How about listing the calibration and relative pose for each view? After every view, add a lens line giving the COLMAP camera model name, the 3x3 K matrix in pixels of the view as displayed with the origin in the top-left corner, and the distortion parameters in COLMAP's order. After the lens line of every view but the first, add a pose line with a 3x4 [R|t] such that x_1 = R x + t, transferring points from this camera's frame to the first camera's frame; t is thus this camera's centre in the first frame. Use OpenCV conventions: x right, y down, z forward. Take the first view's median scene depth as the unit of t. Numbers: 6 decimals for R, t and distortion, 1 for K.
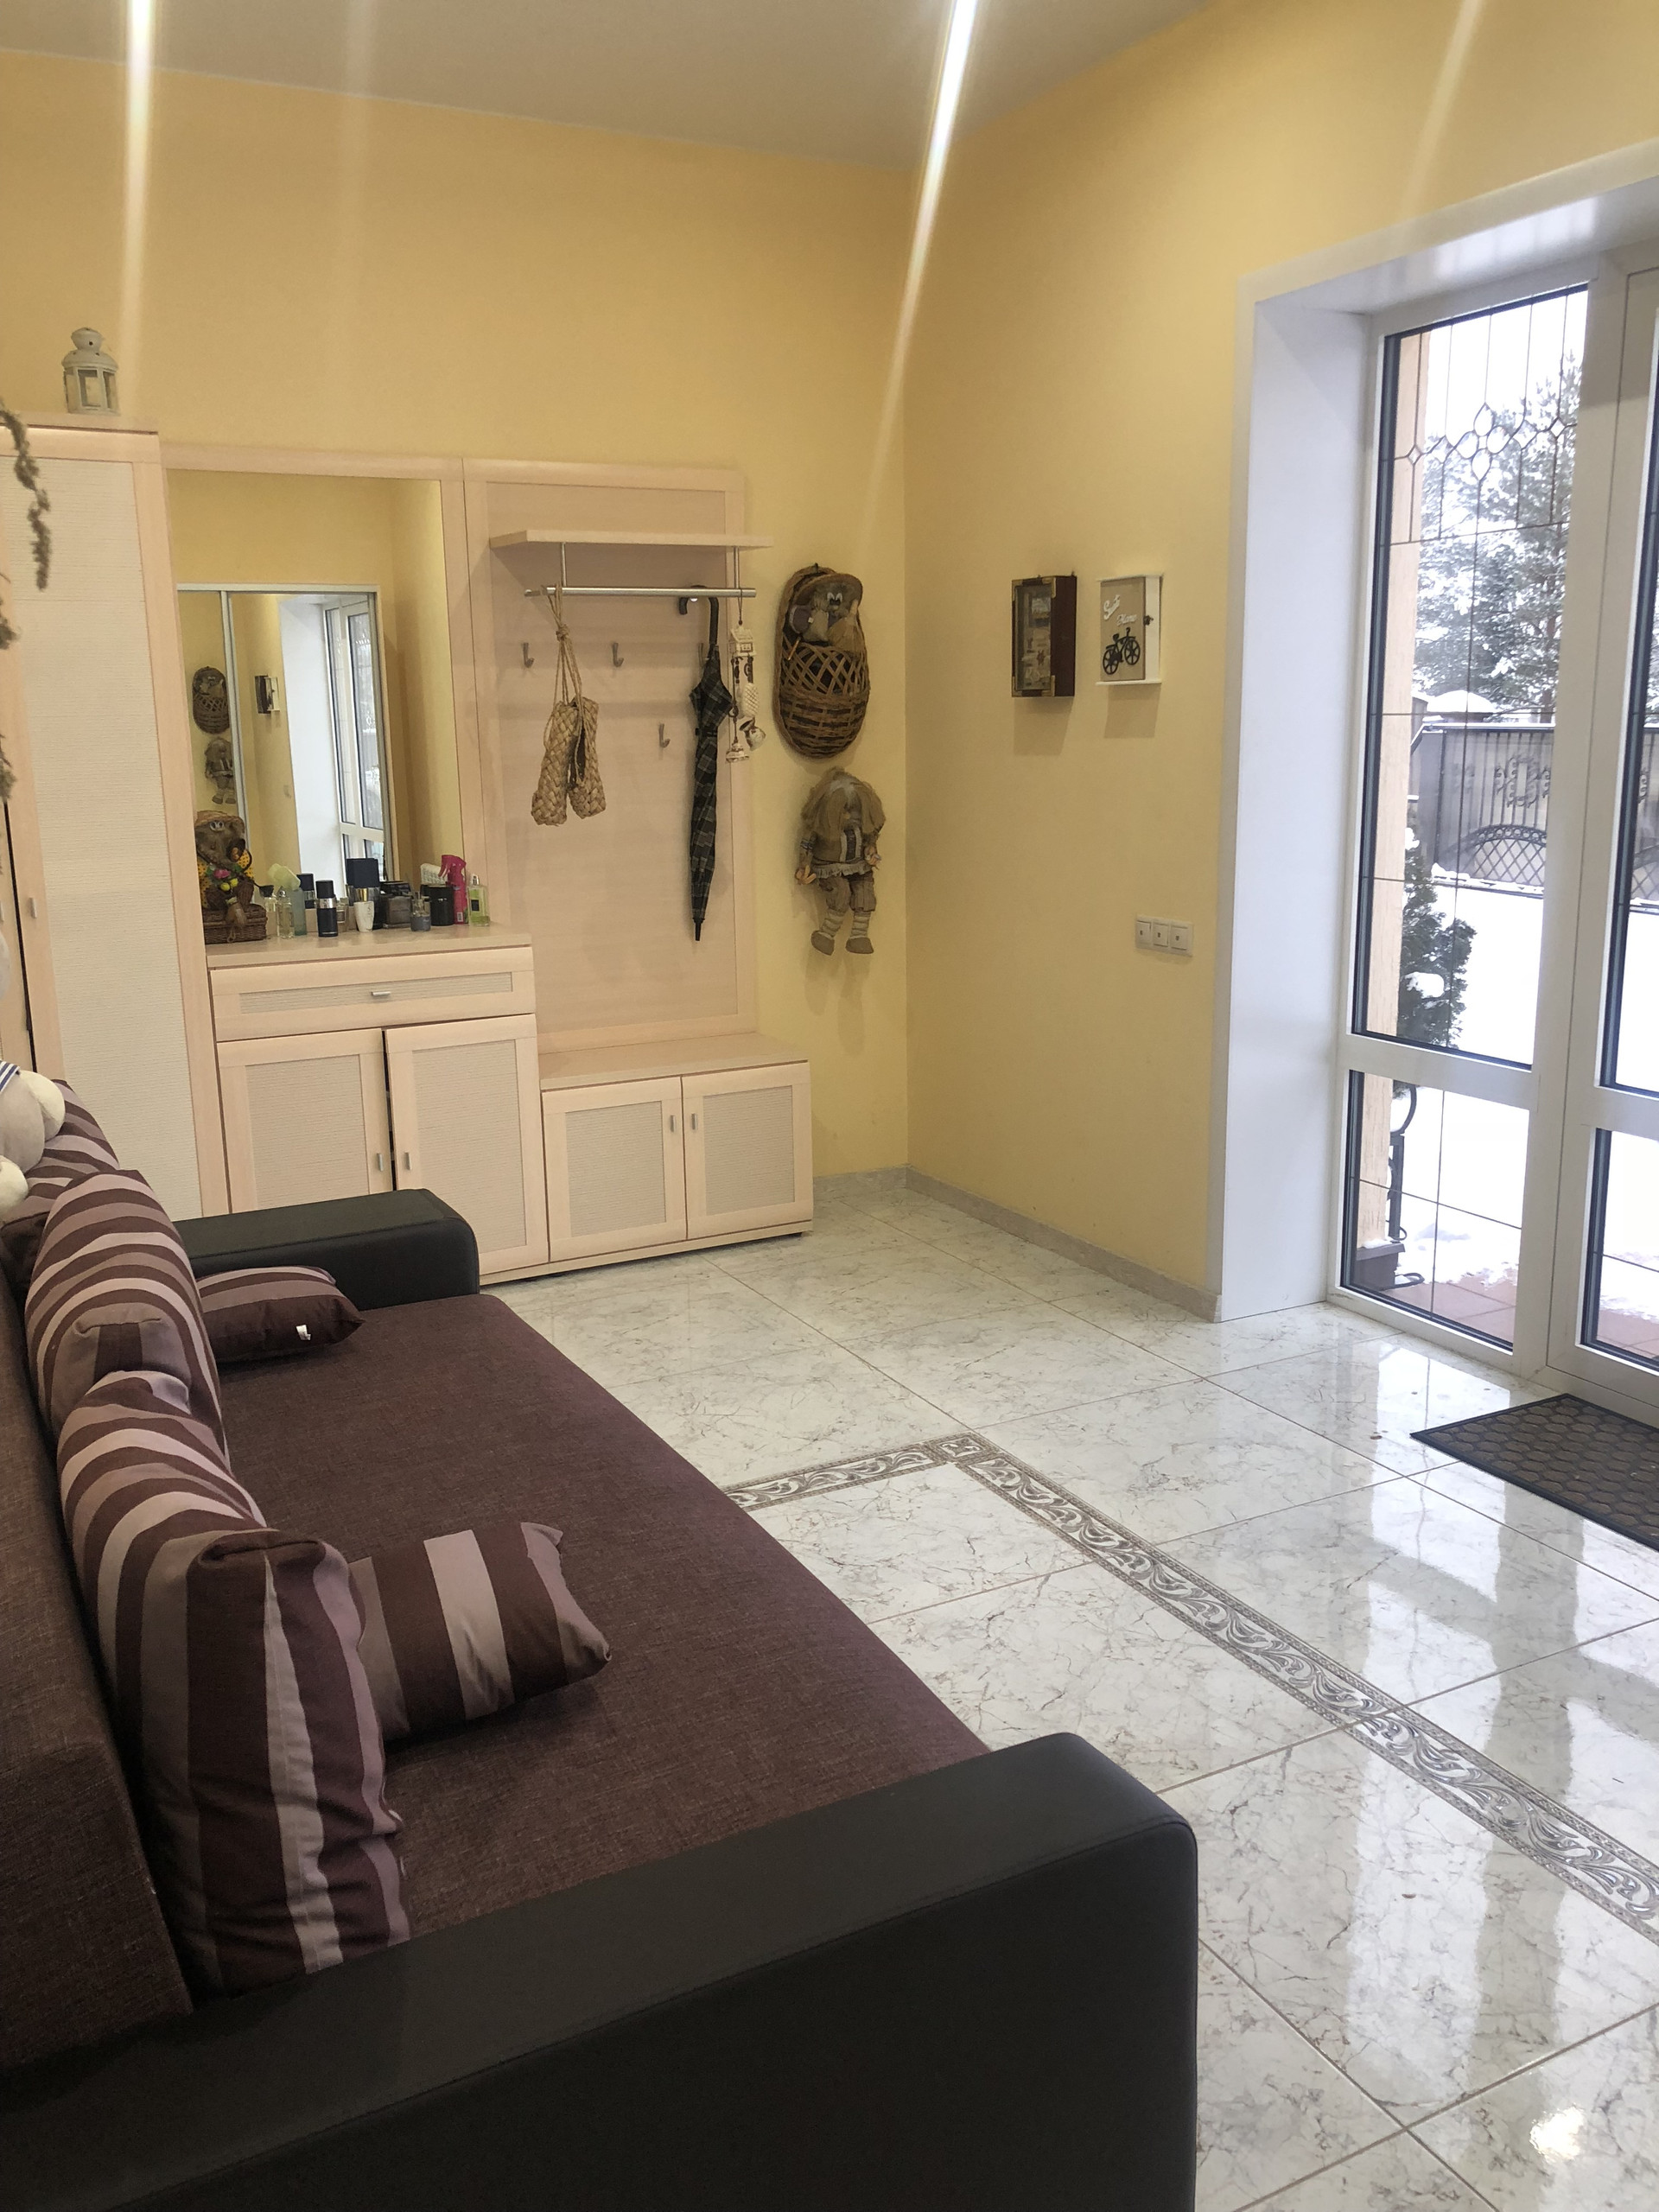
lens RADIAL K [[1672.1, 0, 829.5], [0, 1672.1, 1106.0], [0, 0, 1]] dist [-0.001121, -0.035497]
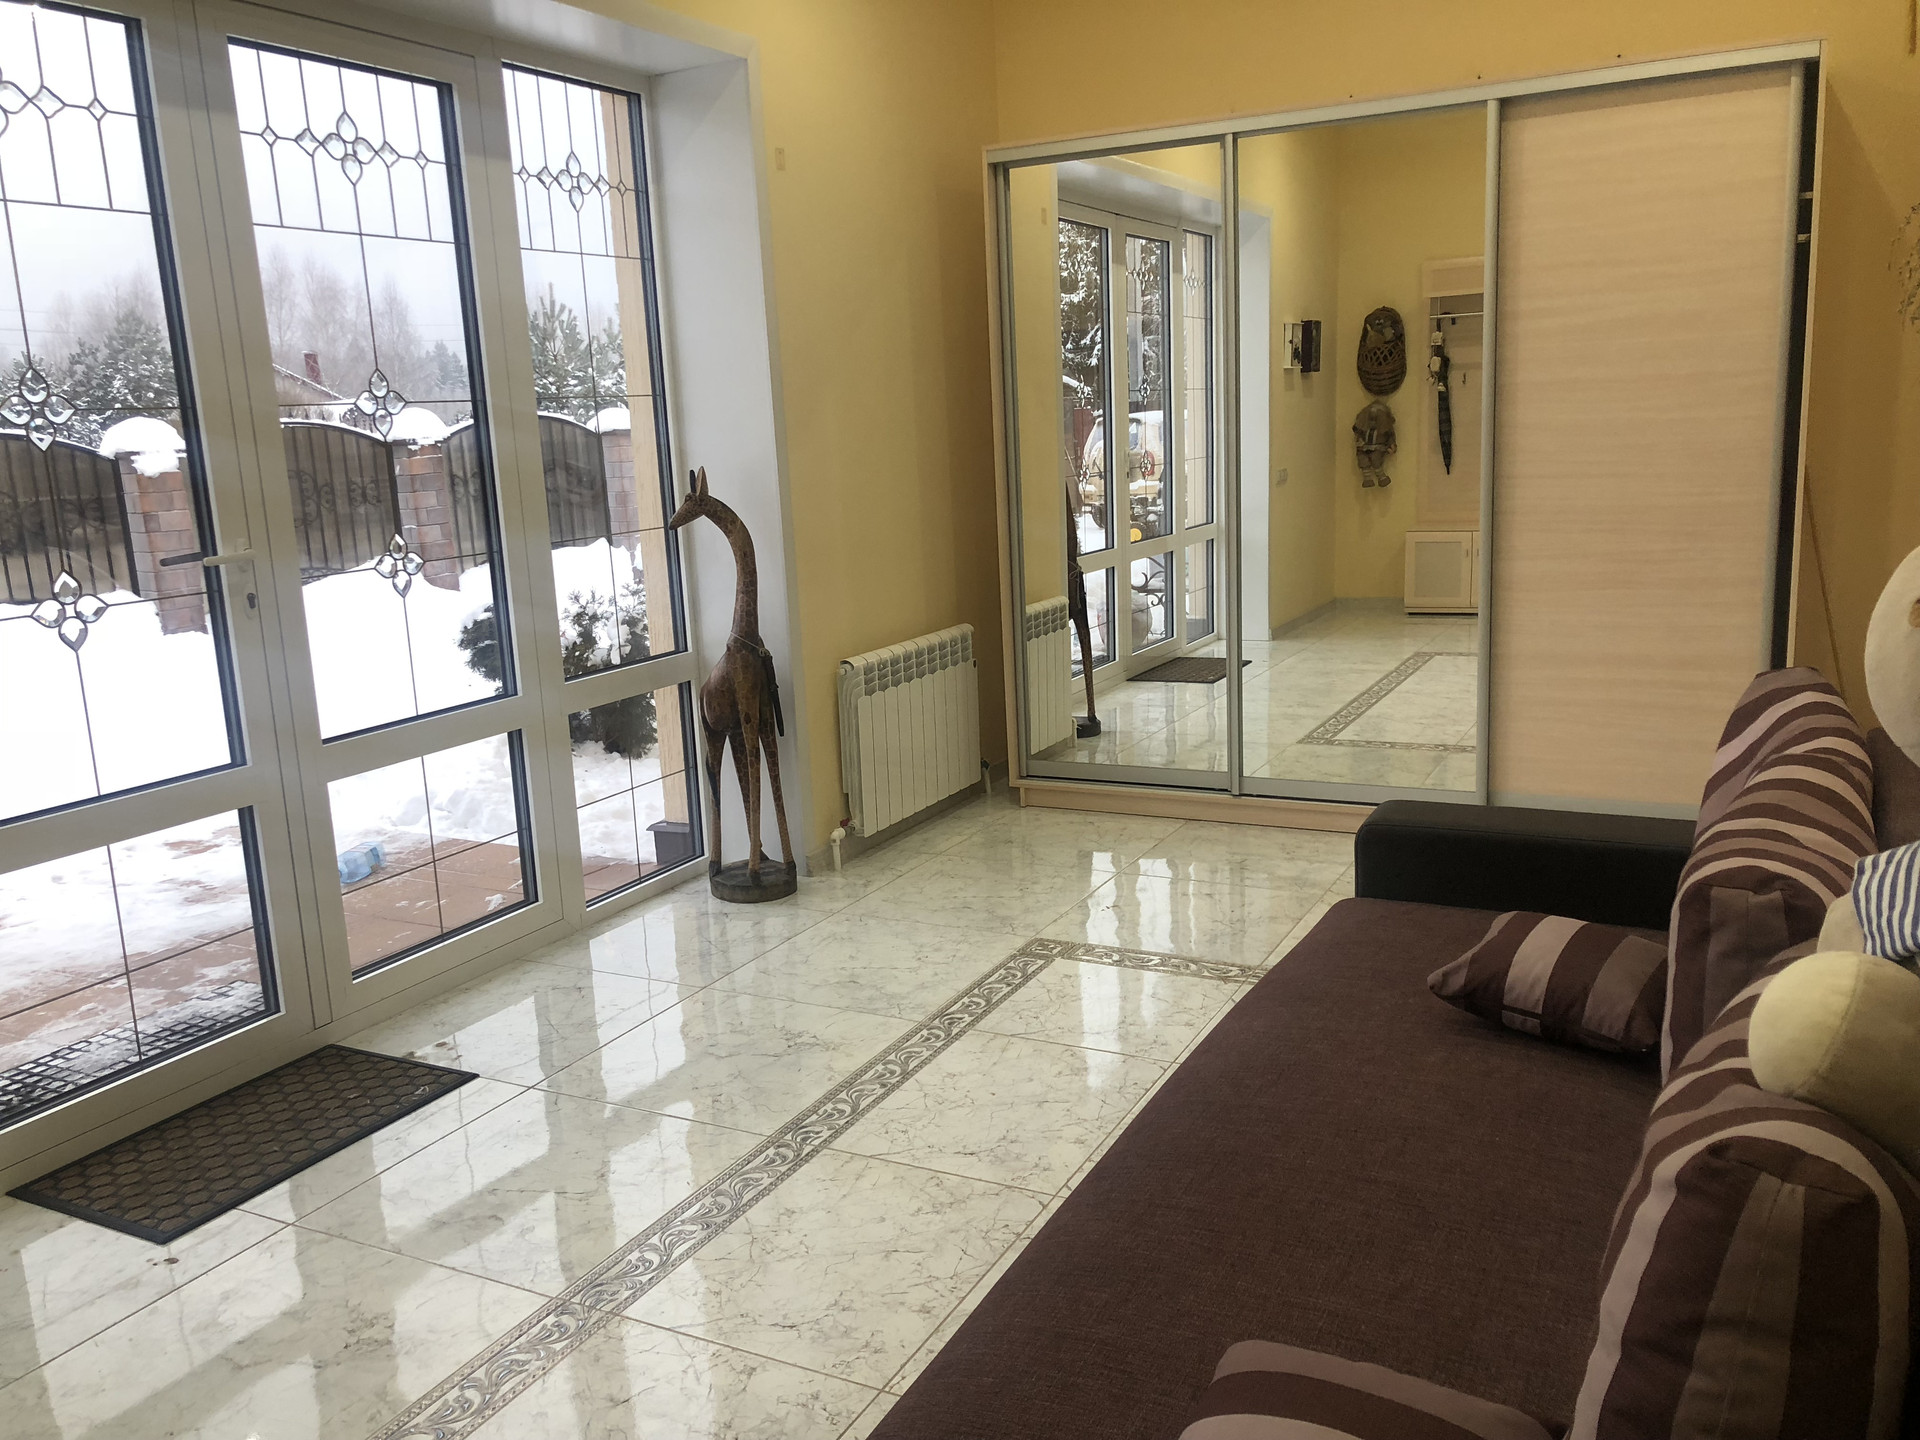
lens RADIAL K [[1558.8, 0, 970.2], [0, 1558.8, 721.1], [0, 0, 1]] dist [0.039854, -0.048049]
pose [[-0.571453, -0.116625, 0.812305, -0.605546], [0.236414, 0.924489, 0.299047, -0.227875], [-0.785844, 0.362932, -0.500730, 1.209761]]
